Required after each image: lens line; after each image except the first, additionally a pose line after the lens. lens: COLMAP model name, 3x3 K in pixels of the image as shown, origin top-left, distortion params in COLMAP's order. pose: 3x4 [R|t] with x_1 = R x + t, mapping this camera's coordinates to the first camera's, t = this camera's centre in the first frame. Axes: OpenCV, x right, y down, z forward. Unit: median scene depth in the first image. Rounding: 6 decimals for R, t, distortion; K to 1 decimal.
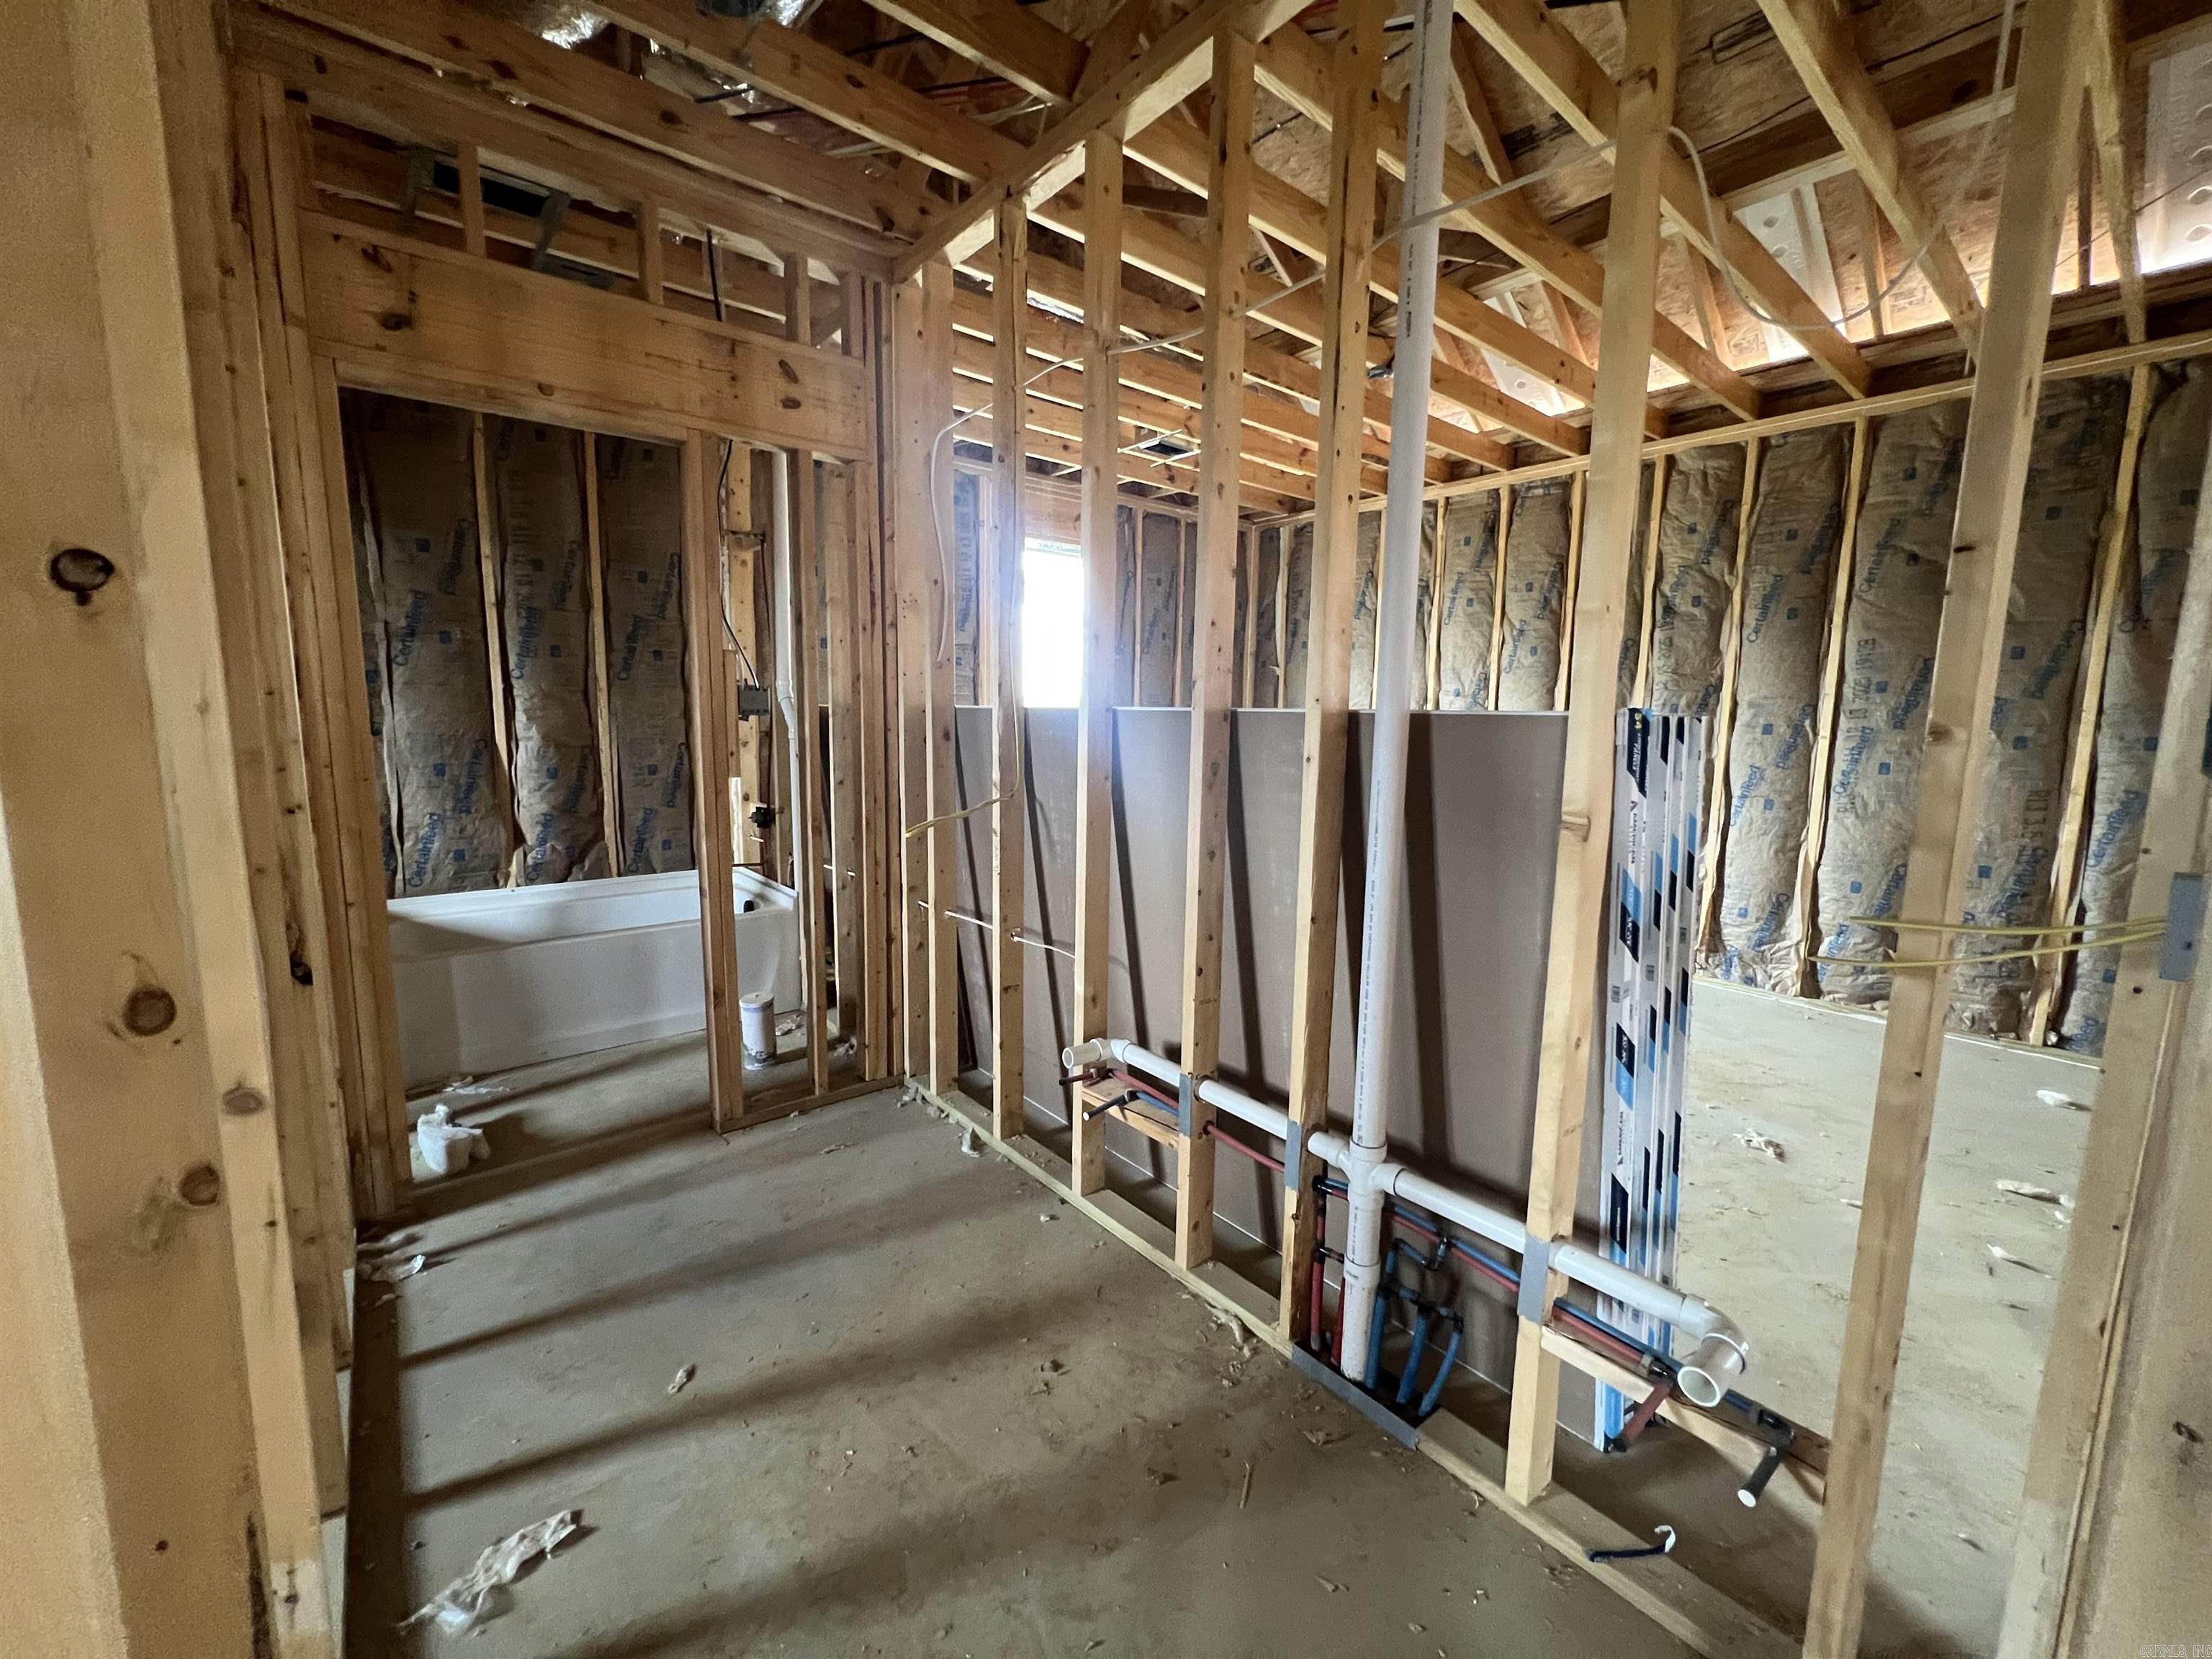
lens RADIAL K [[894.3, 0, 1103.6], [0, 894.3, 831.6], [0, 0, 1]] dist [0.001248, 0.000182]
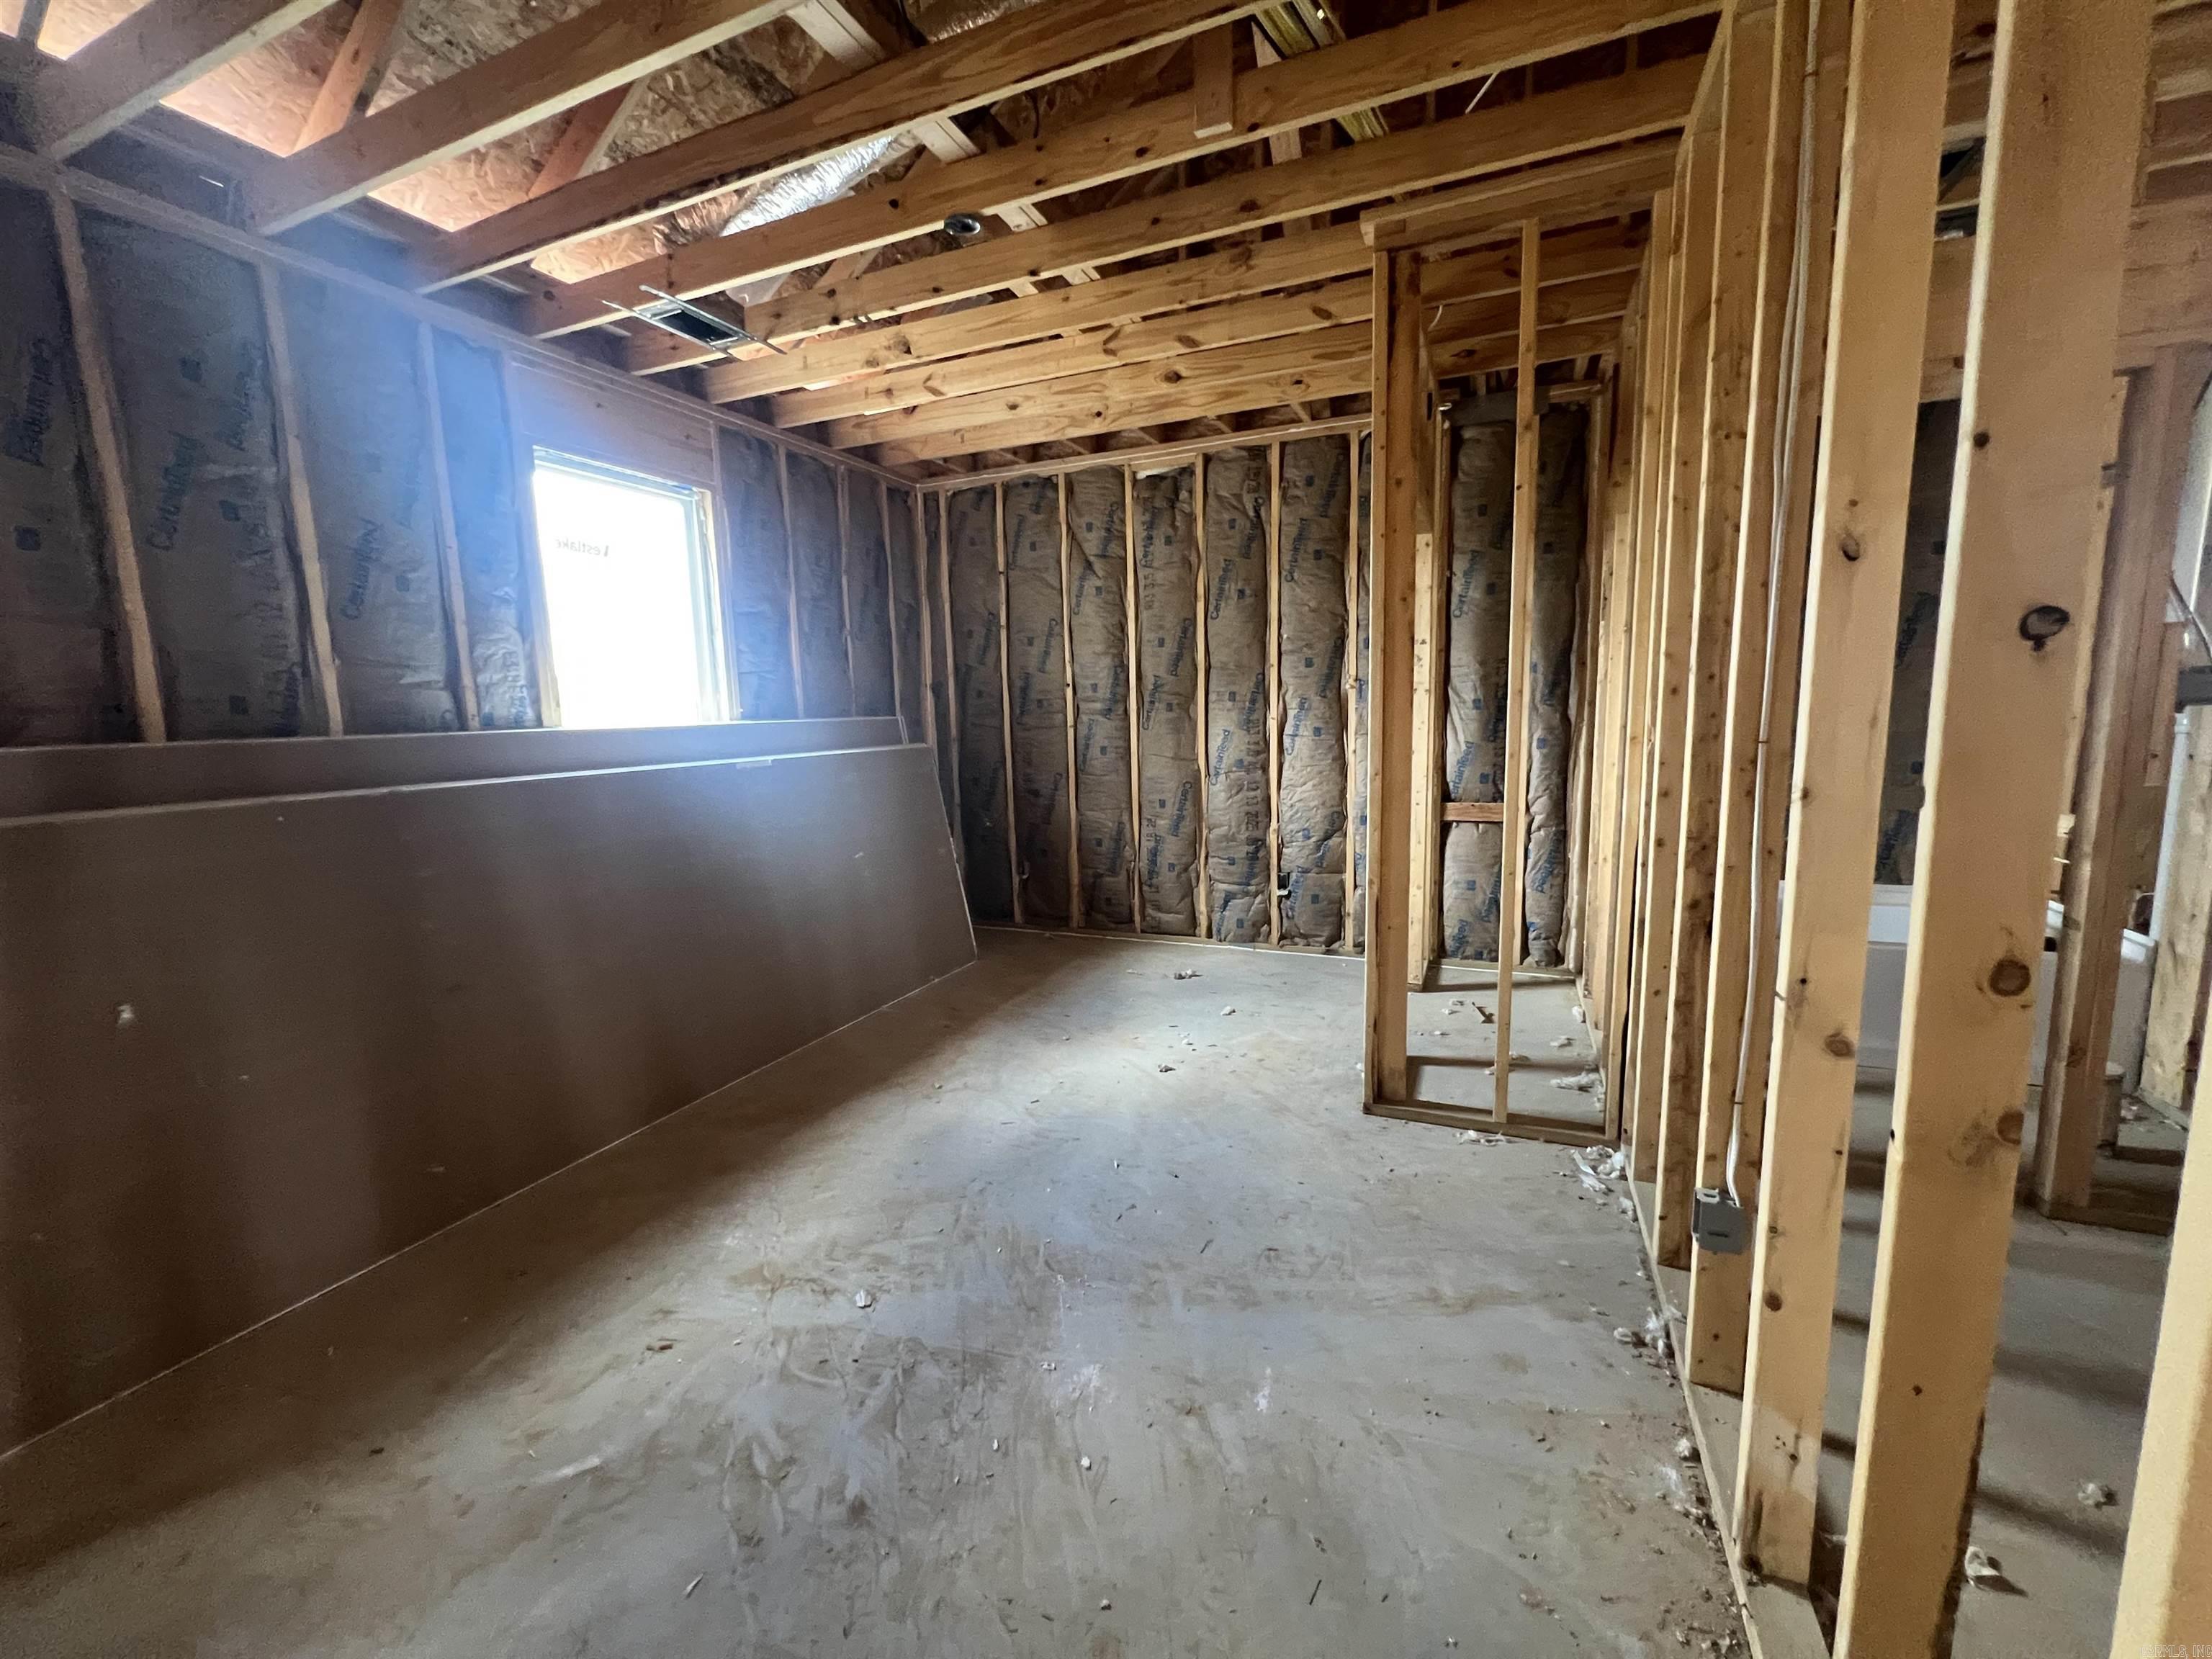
lens RADIAL K [[894.3, 0, 1106.8], [0, 894.3, 826.0], [0, 0, 1]] dist [0.001248, 0.000182]
pose [[0.448423, 0.096968, -0.888546, -0.543219], [-0.083734, 0.994284, 0.066249, 0.016052], [0.889891, 0.044694, 0.453979, -0.666392]]
